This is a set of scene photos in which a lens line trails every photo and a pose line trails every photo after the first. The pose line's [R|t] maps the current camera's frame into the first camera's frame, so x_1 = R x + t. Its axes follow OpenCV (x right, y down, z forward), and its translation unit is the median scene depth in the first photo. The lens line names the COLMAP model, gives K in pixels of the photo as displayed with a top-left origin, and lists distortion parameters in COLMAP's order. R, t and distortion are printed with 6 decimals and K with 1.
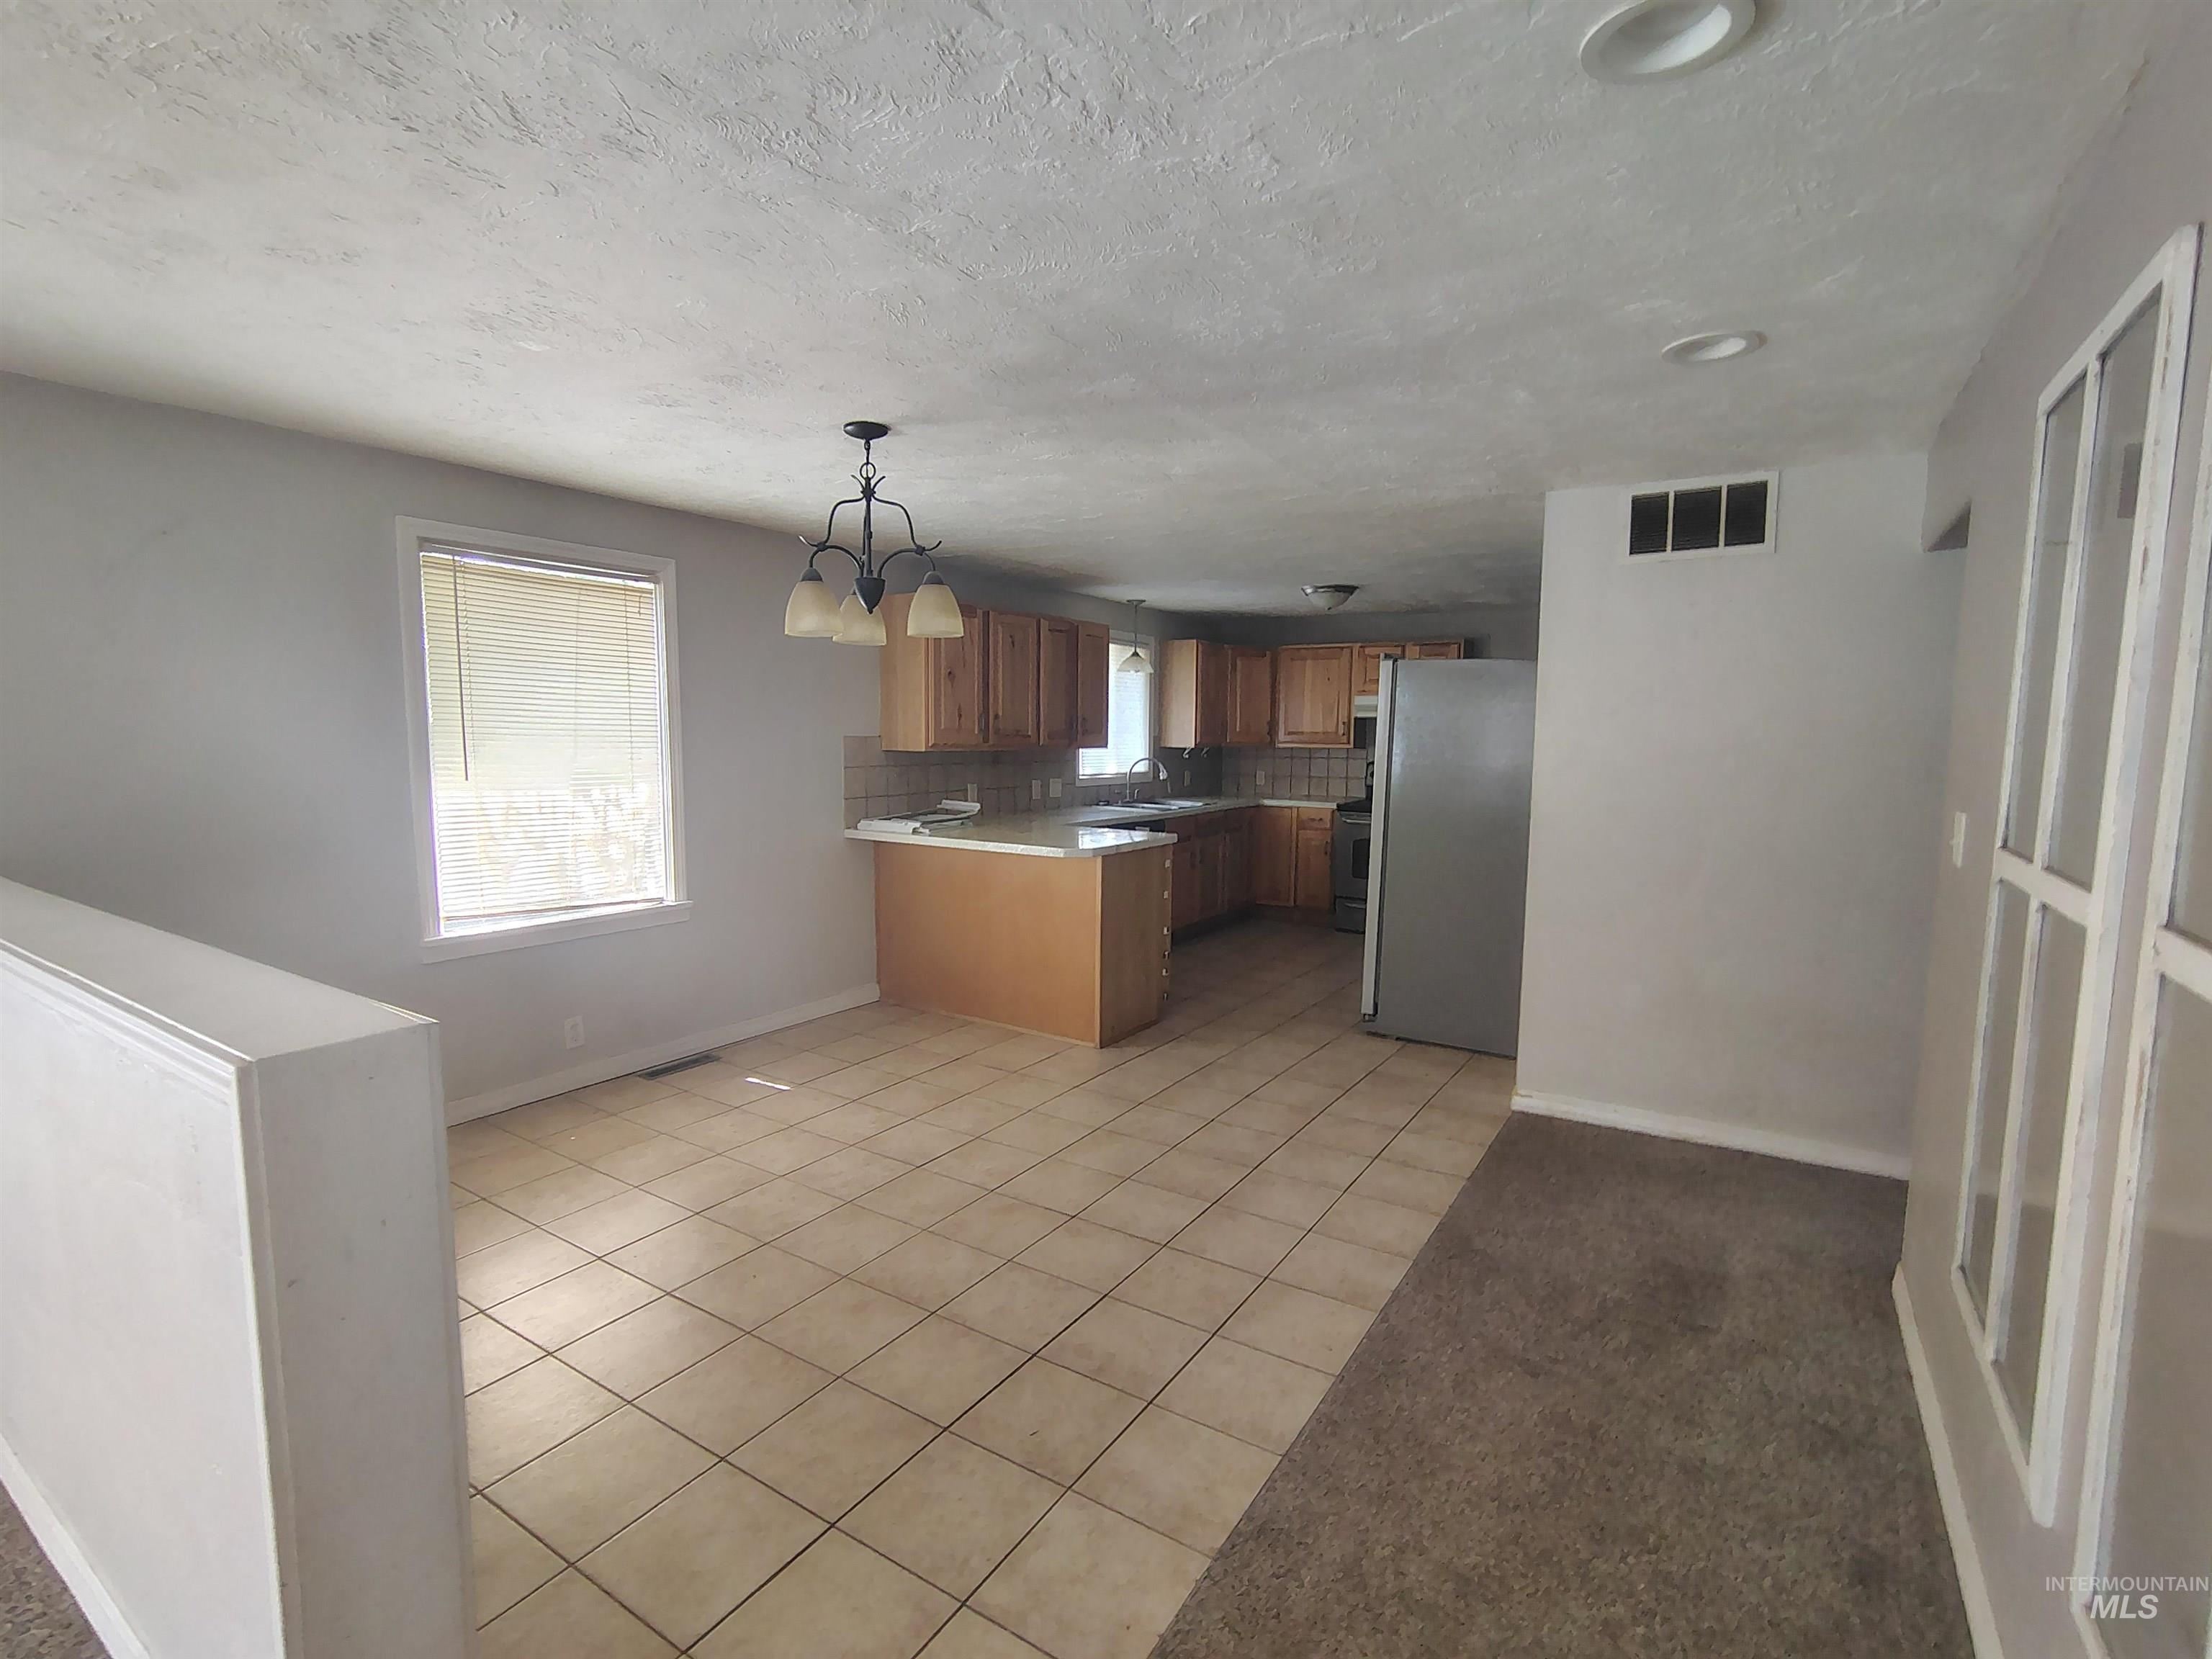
lens RADIAL K [[1036.5, 0, 1105.9], [0, 1036.5, 833.2], [0, 0, 1]] dist [-0.003066, -0.000282]
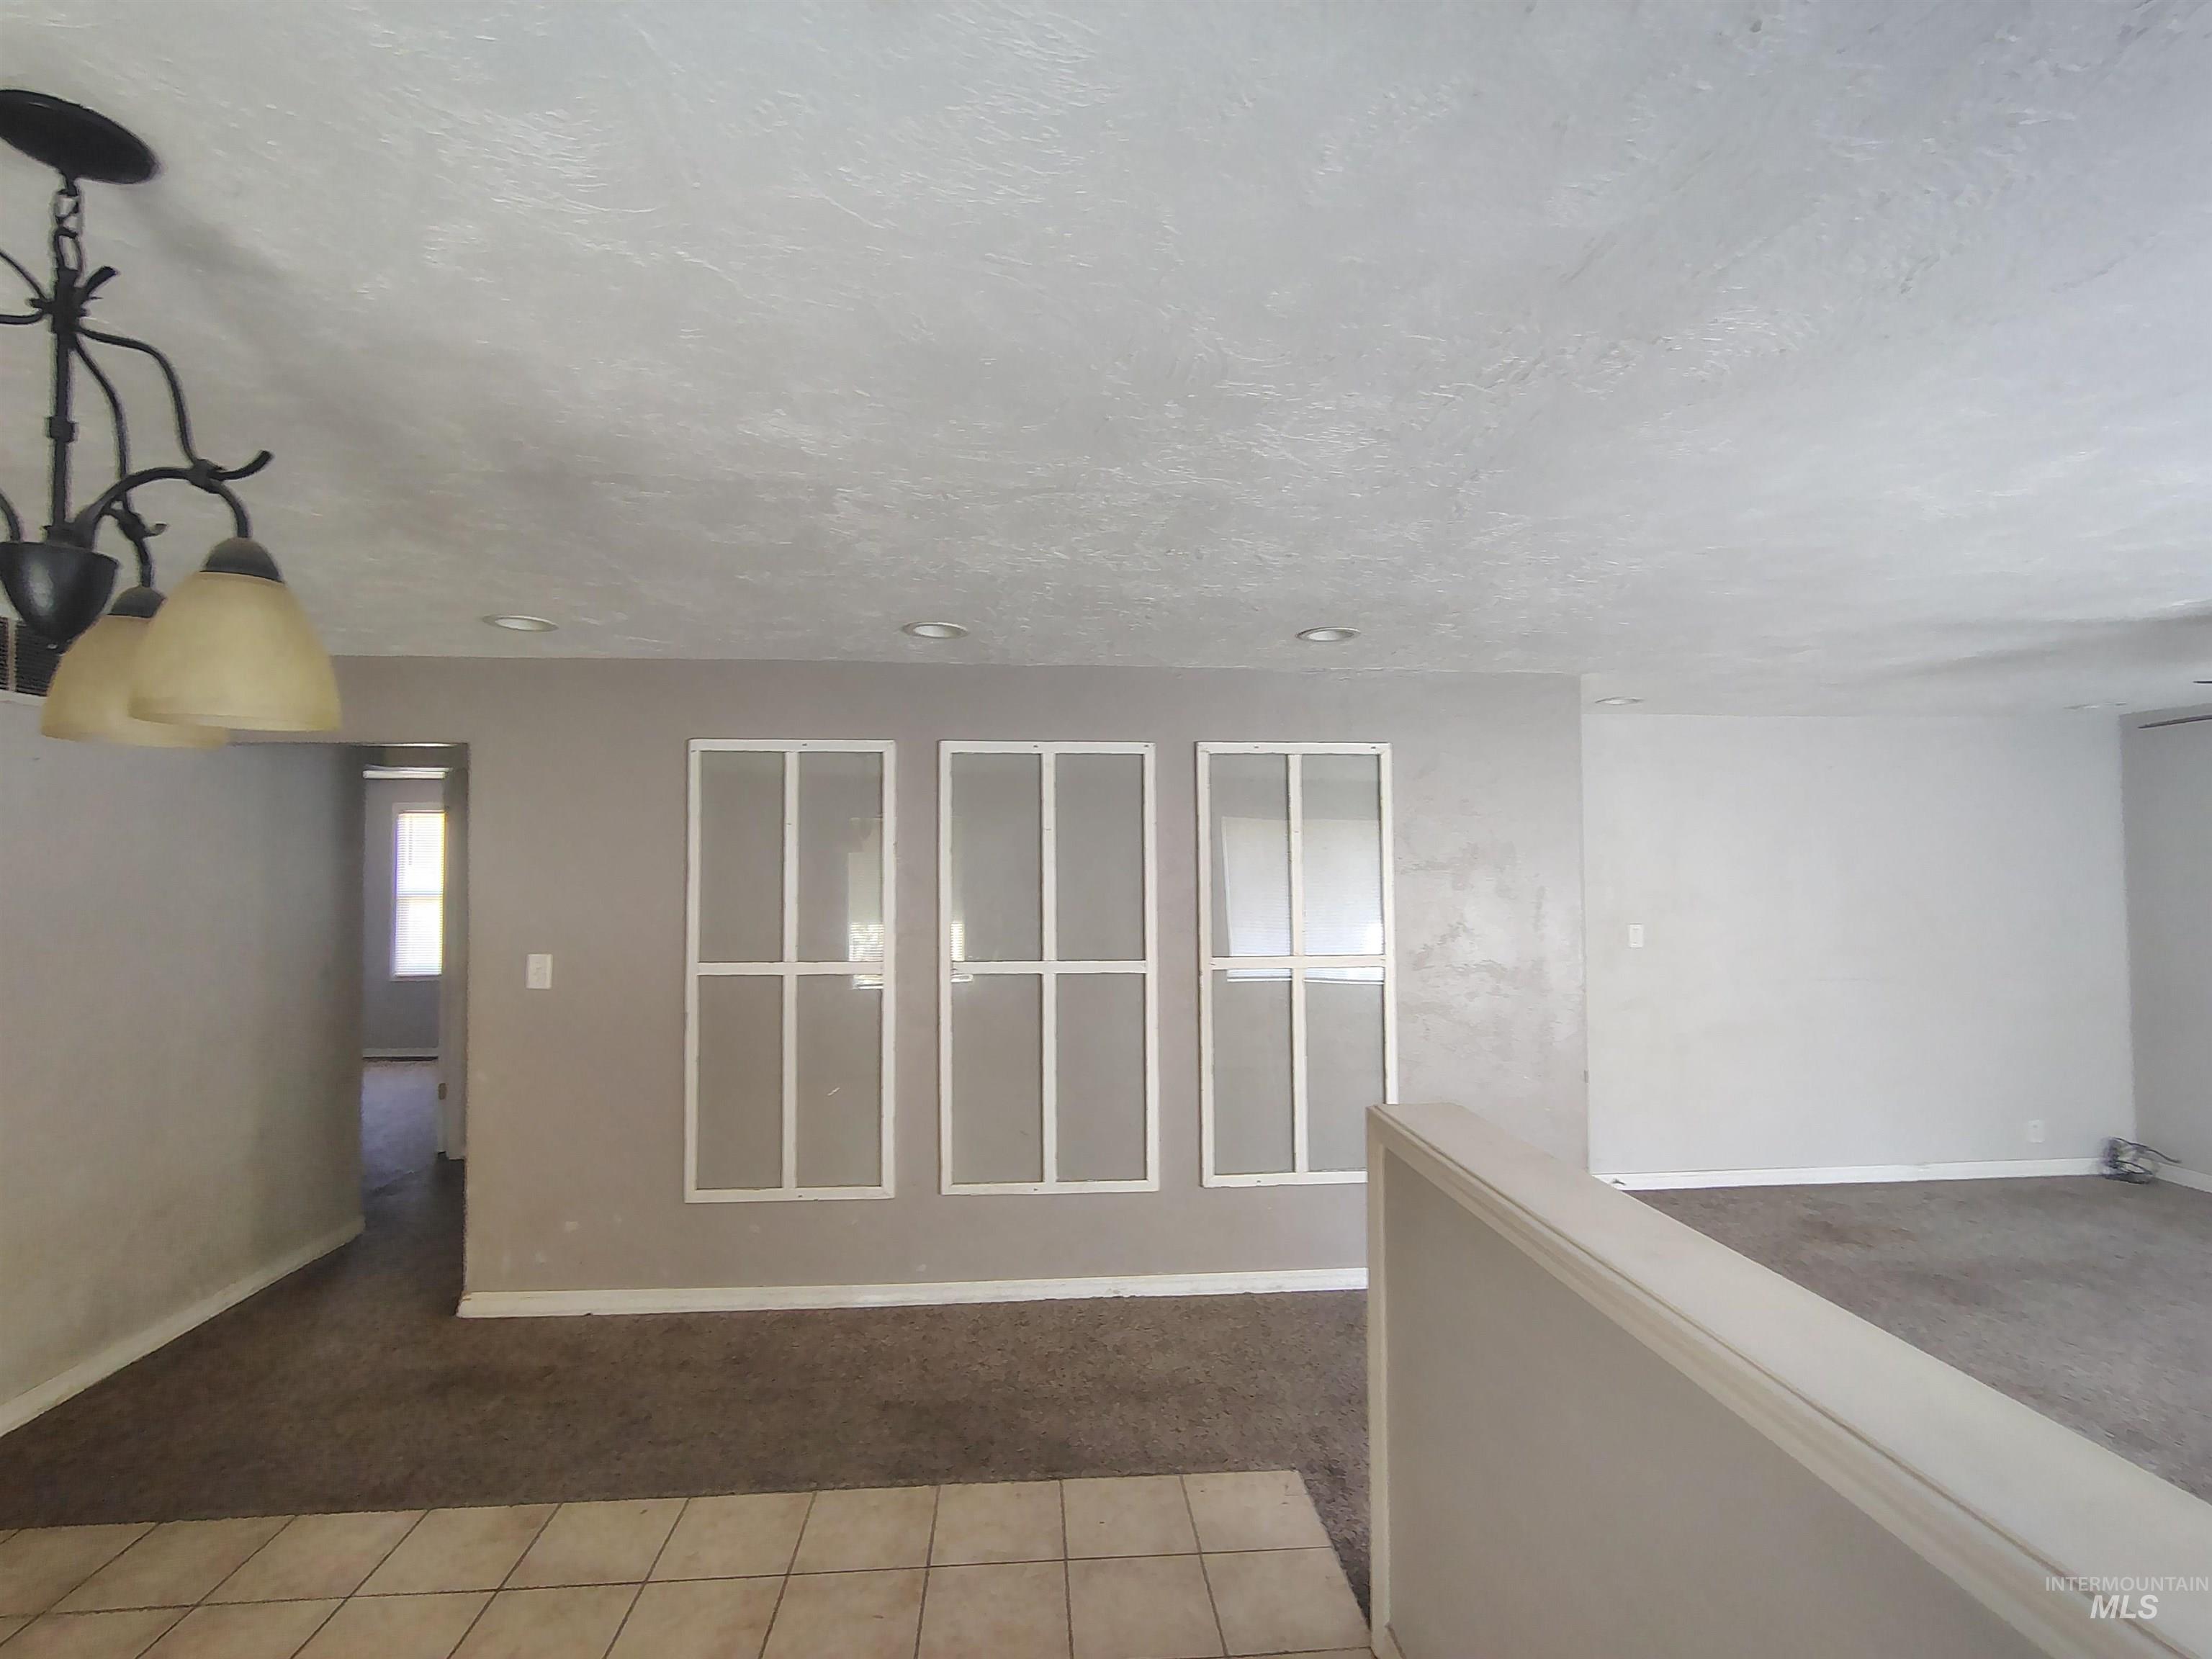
lens RADIAL K [[1036.5, 0, 1107.3], [0, 1036.5, 830.8], [0, 0, 1]] dist [-0.003066, -0.000282]
pose [[-0.601069, 0.016183, 0.799033, -0.879919], [0.075104, 0.996514, 0.036314, -0.182098], [-0.795660, 0.081838, -0.600190, 1.164420]]
